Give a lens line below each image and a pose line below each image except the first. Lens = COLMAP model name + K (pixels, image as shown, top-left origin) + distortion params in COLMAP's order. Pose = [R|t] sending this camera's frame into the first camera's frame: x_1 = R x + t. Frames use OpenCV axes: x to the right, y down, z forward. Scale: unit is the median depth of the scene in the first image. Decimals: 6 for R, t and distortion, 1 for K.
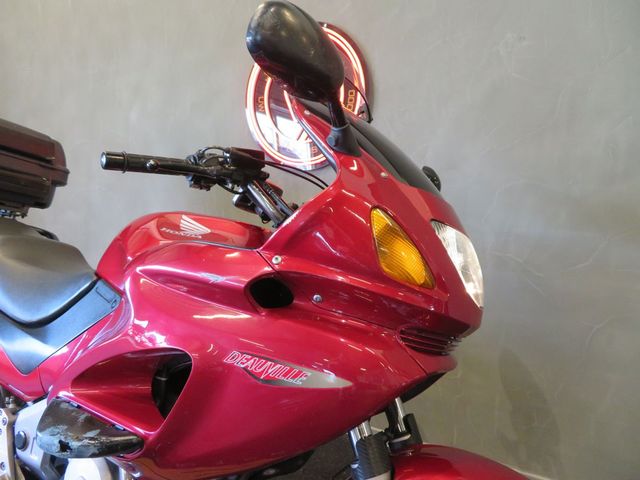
lens RADIAL K [[458.4, 0, 316.0], [0, 458.4, 238.1], [0, 0, 1]] dist [-0.005775, -0.000688]
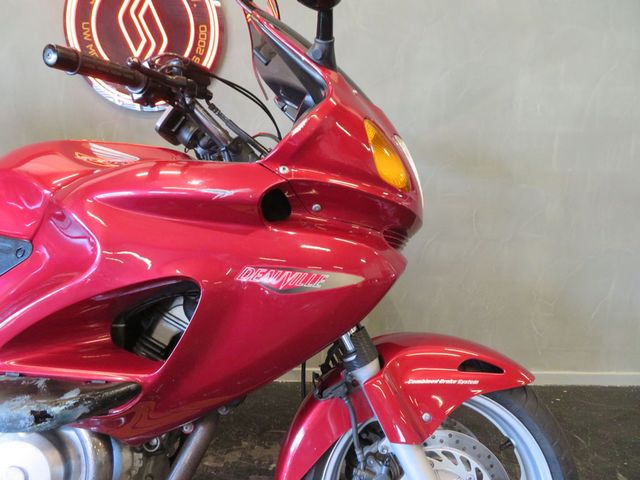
lens RADIAL K [[458.4, 0, 316.0], [0, 458.4, 238.1], [0, 0, 1]] dist [-0.005775, -0.000688]
pose [[0.876554, -0.095005, 0.471834, -0.460648], [0.059237, 0.994167, 0.090131, 0.097753], [-0.477645, -0.051054, 0.877068, 0.077152]]
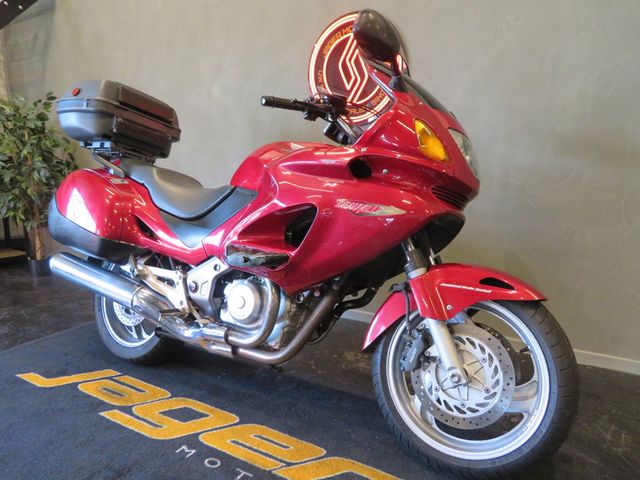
lens RADIAL K [[456.0, 0, 320.0], [0, 456.0, 240.0], [0, 0, 1]] dist [-0.004818, 0.001067]
pose [[0.998609, -0.014302, -0.050750, -0.156713], [0.016306, 0.999095, 0.039282, 0.304144], [0.050142, -0.040055, 0.997939, -0.775883]]
